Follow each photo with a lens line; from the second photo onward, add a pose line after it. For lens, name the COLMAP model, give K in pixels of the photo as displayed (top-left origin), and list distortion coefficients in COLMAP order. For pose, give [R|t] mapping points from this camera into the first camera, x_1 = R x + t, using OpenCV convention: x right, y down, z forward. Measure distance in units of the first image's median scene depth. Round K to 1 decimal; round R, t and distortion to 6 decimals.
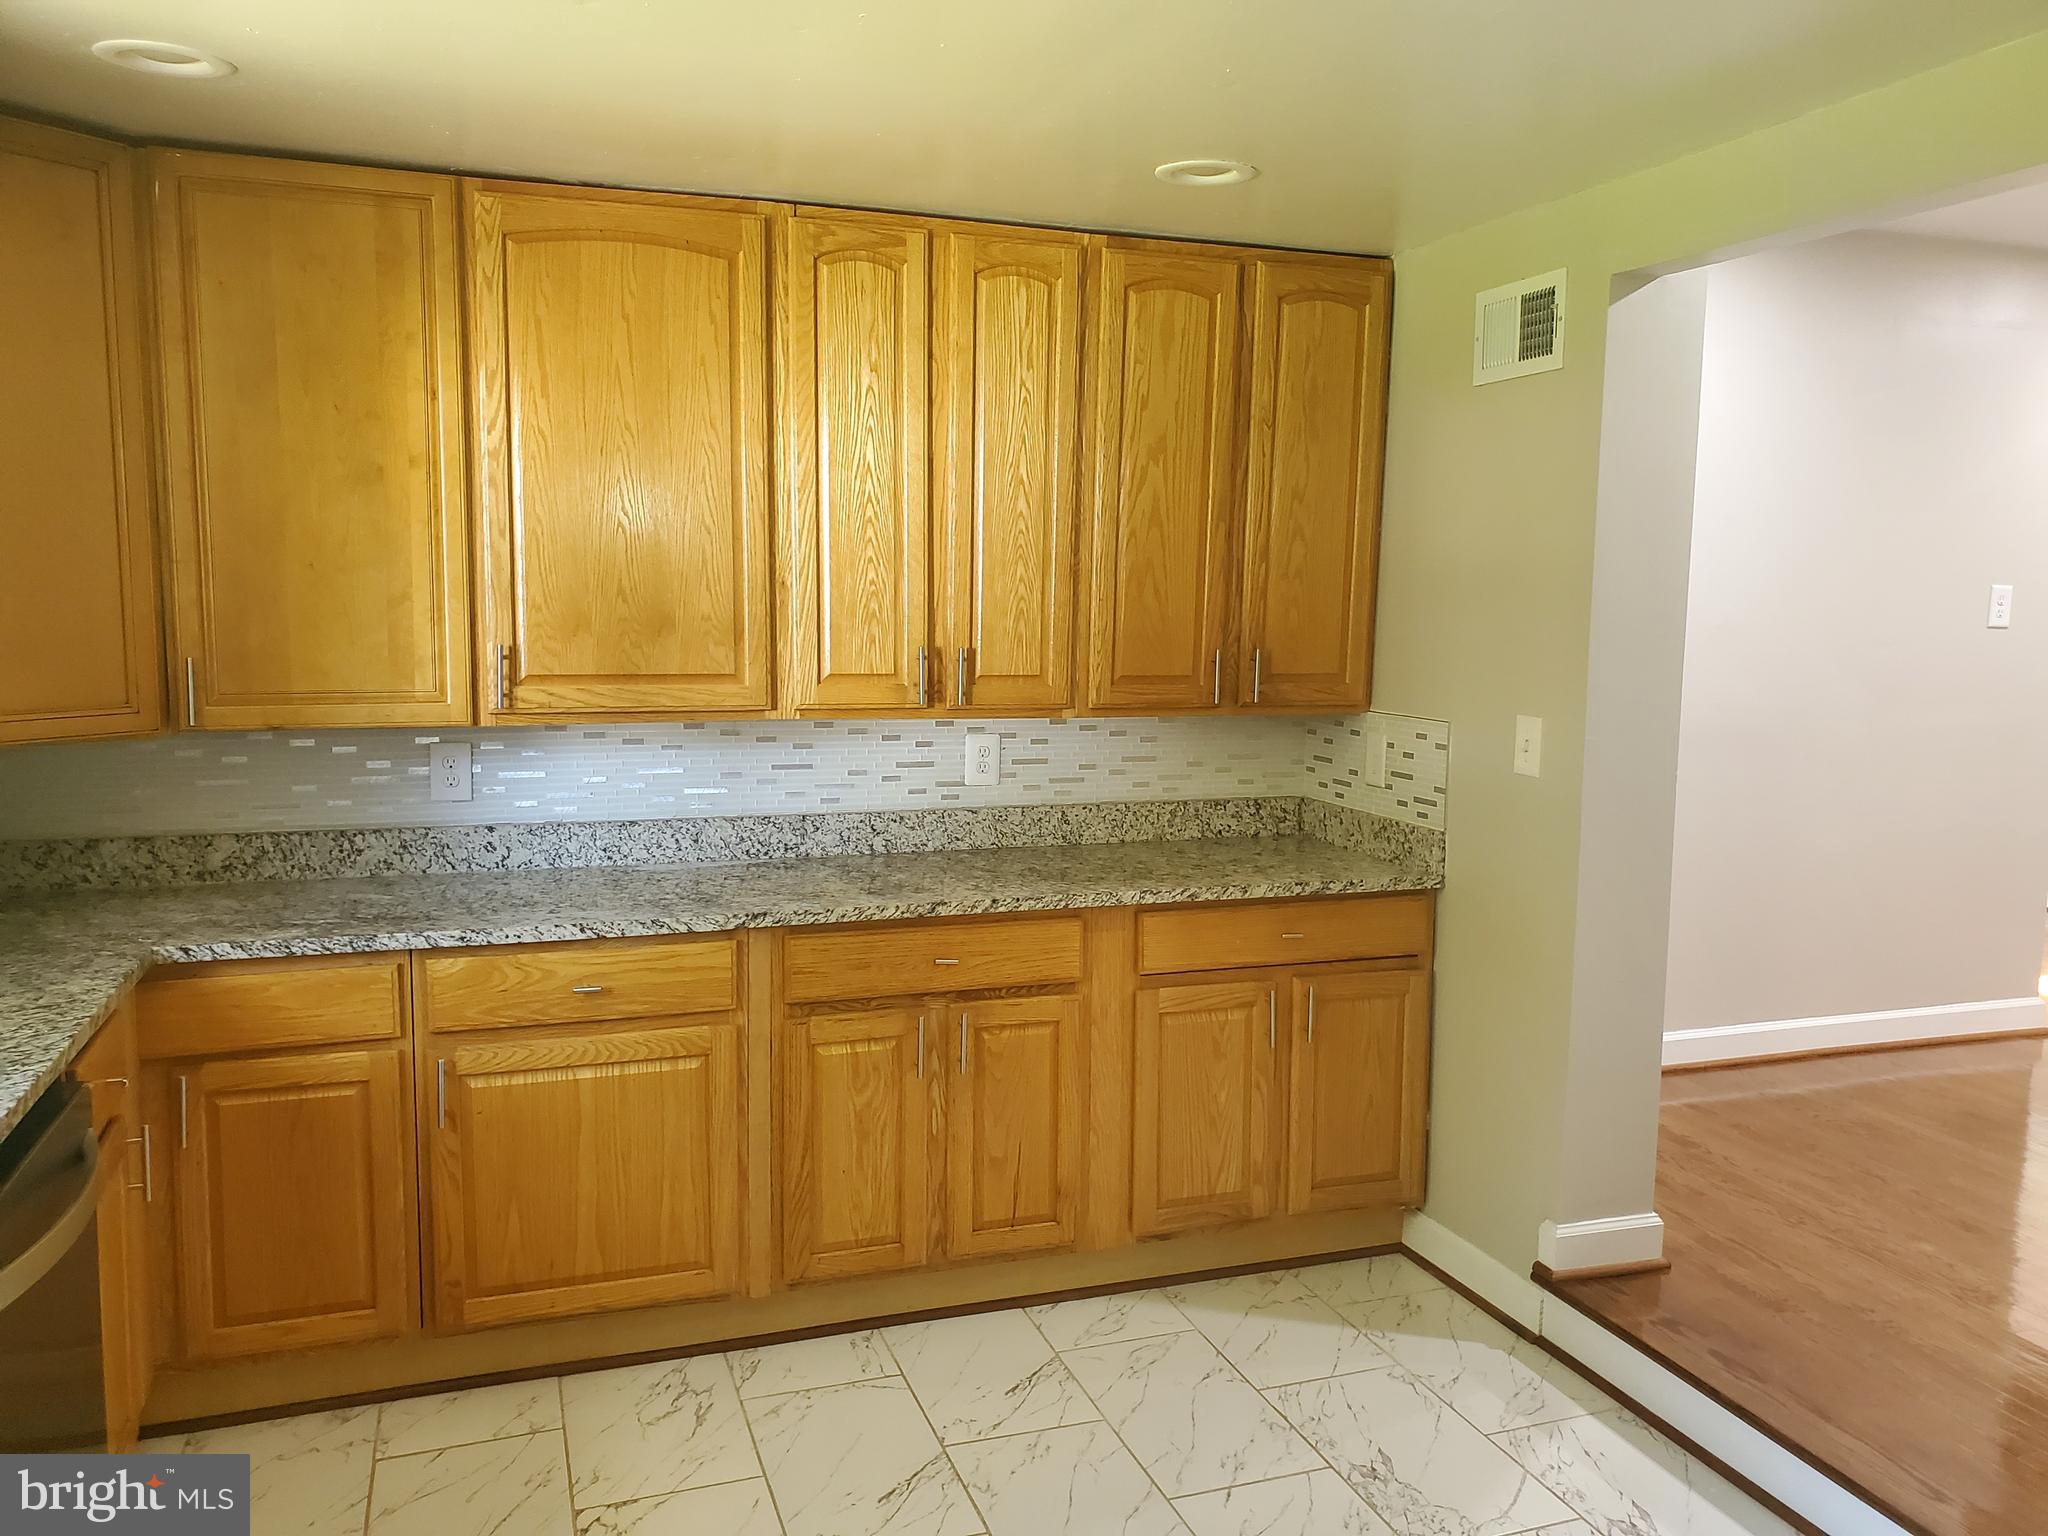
lens RADIAL K [[1580.3, 0, 1009.2], [0, 1580.3, 786.9], [0, 0, 1]] dist [-0.003621, 0.024891]
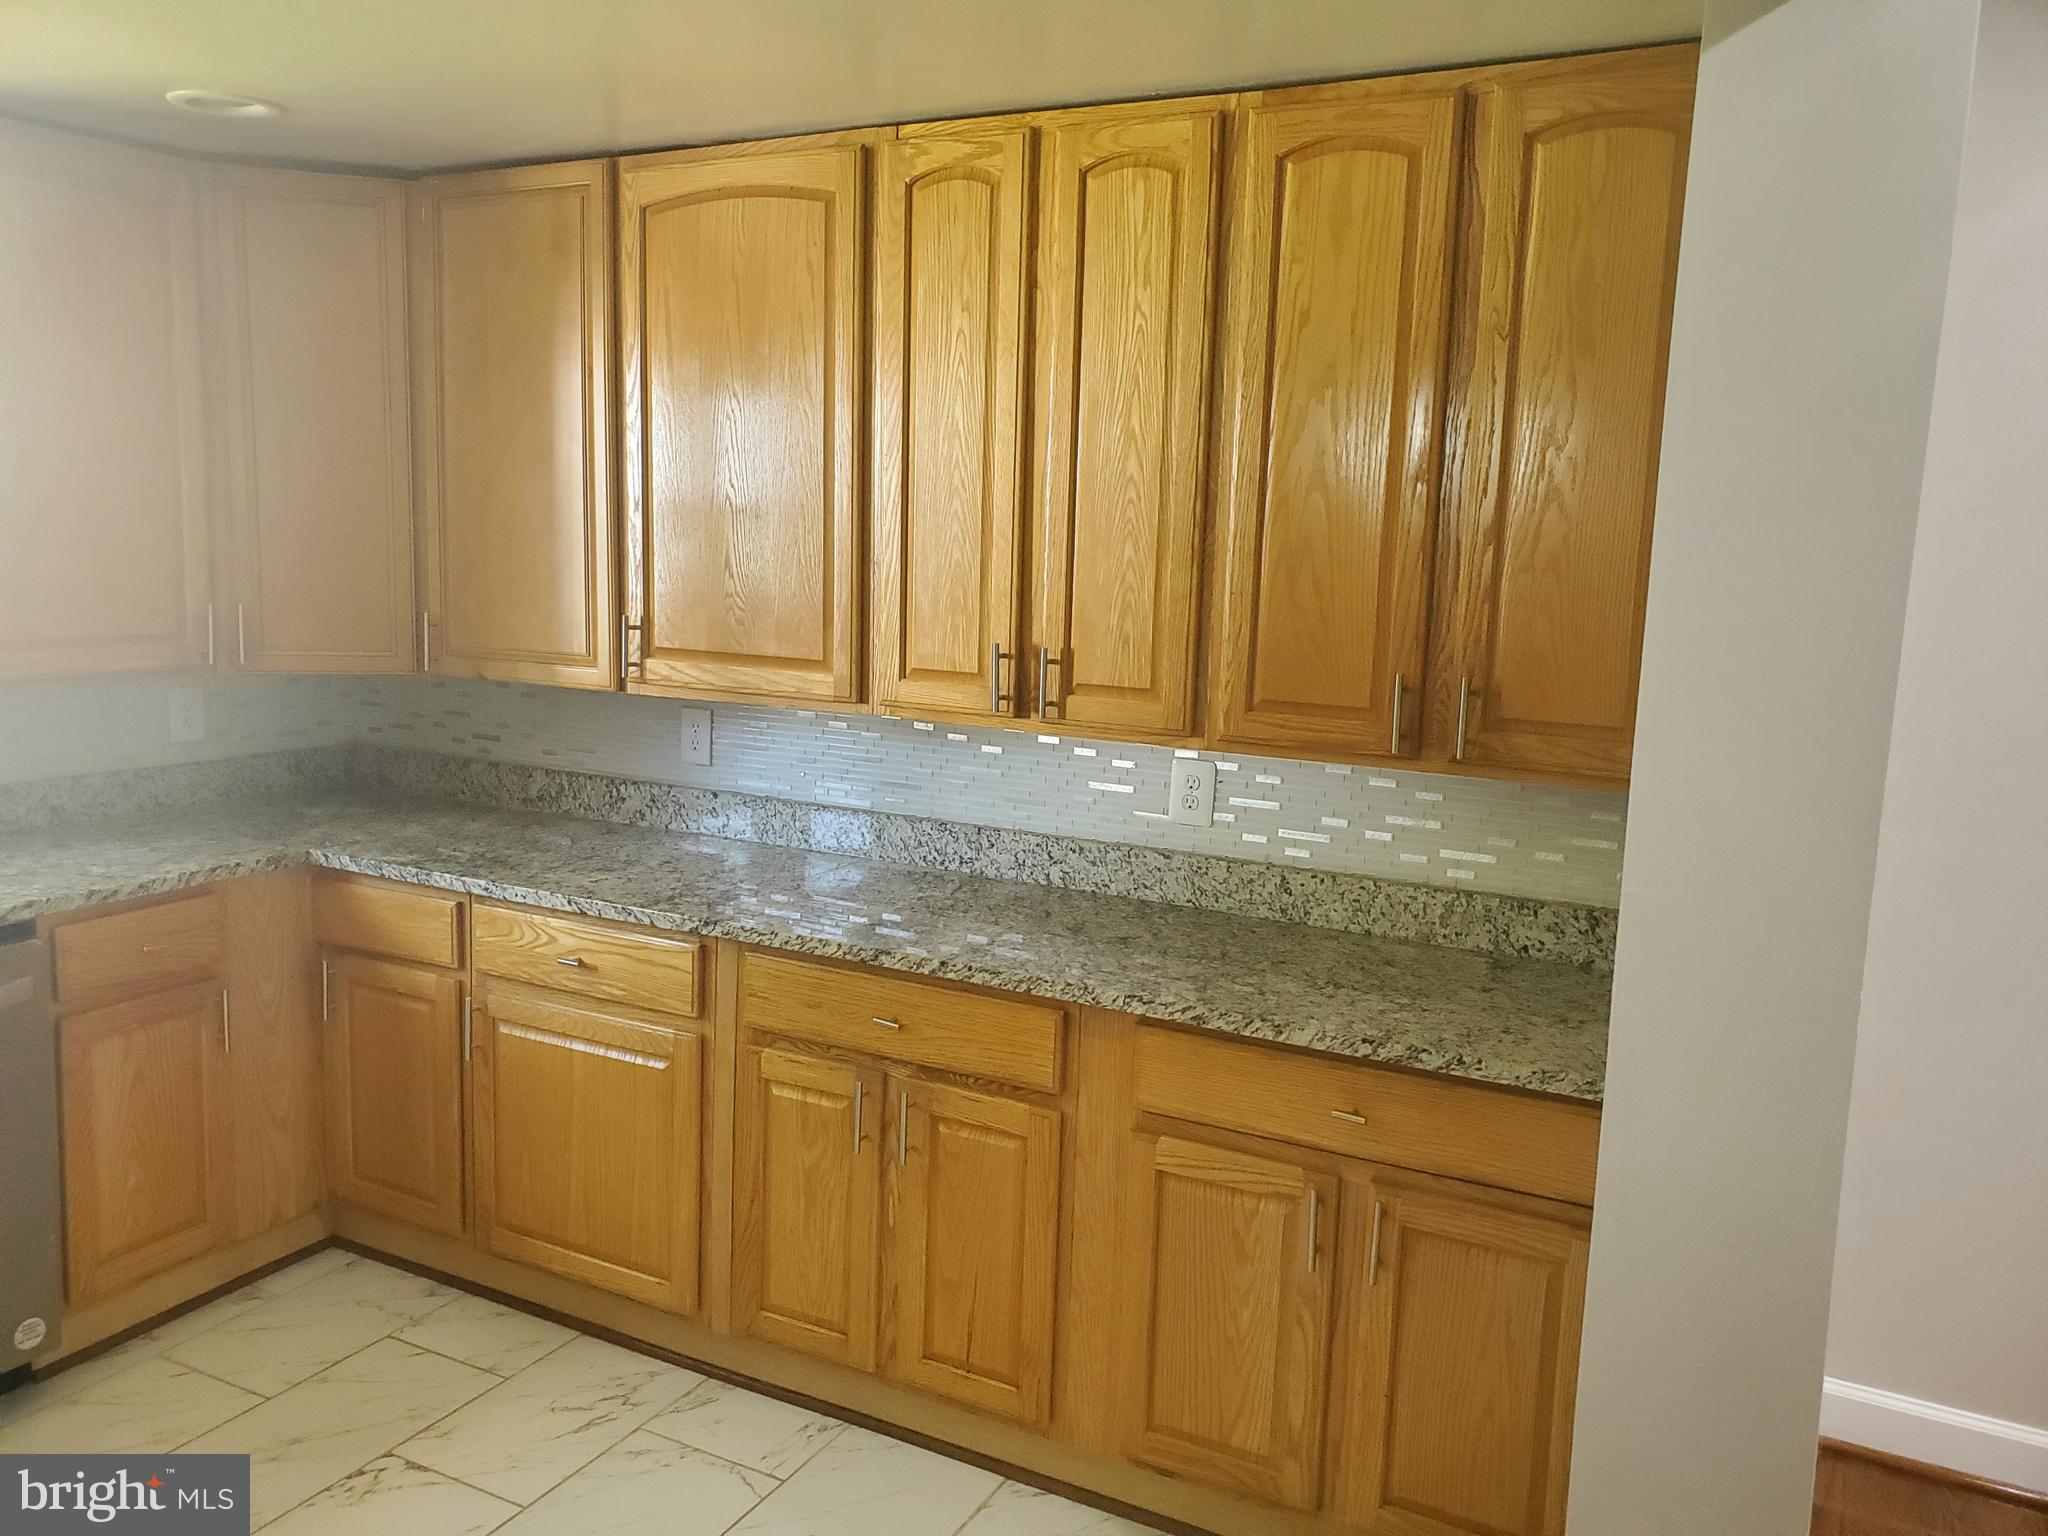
lens RADIAL K [[1580.3, 0, 1022.9], [0, 1580.3, 766.1], [0, 0, 1]] dist [-0.003621, 0.024891]
pose [[0.680077, 0.117809, -0.723613, 0.559128], [-0.114036, 0.991990, 0.054327, -0.072080], [0.724217, 0.045571, 0.688064, 0.452044]]
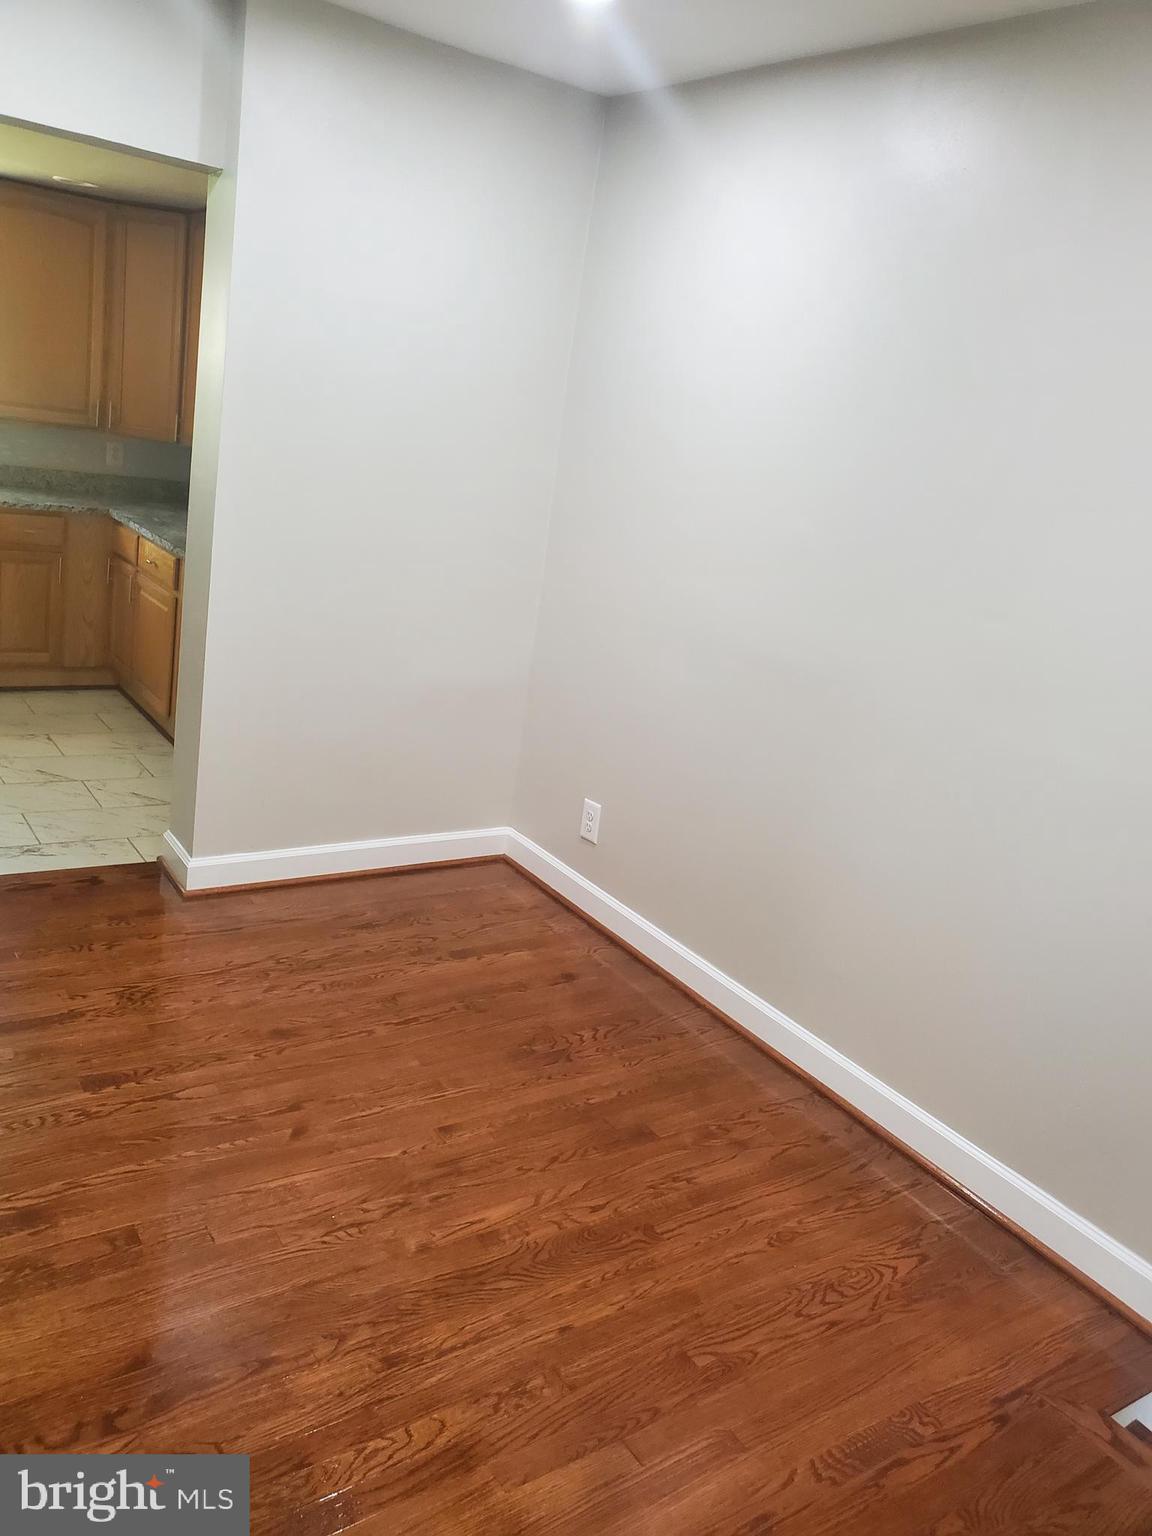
lens RADIAL K [[1185.3, 0, 589.1], [0, 1185.3, 733.8], [0, 0, 1]] dist [-0.003621, 0.024891]
pose [[0.281717, 0.278471, -0.918199, 1.417276], [-0.256484, 0.943990, 0.207600, -0.144379], [0.924582, 0.177019, 0.337362, 0.928257]]
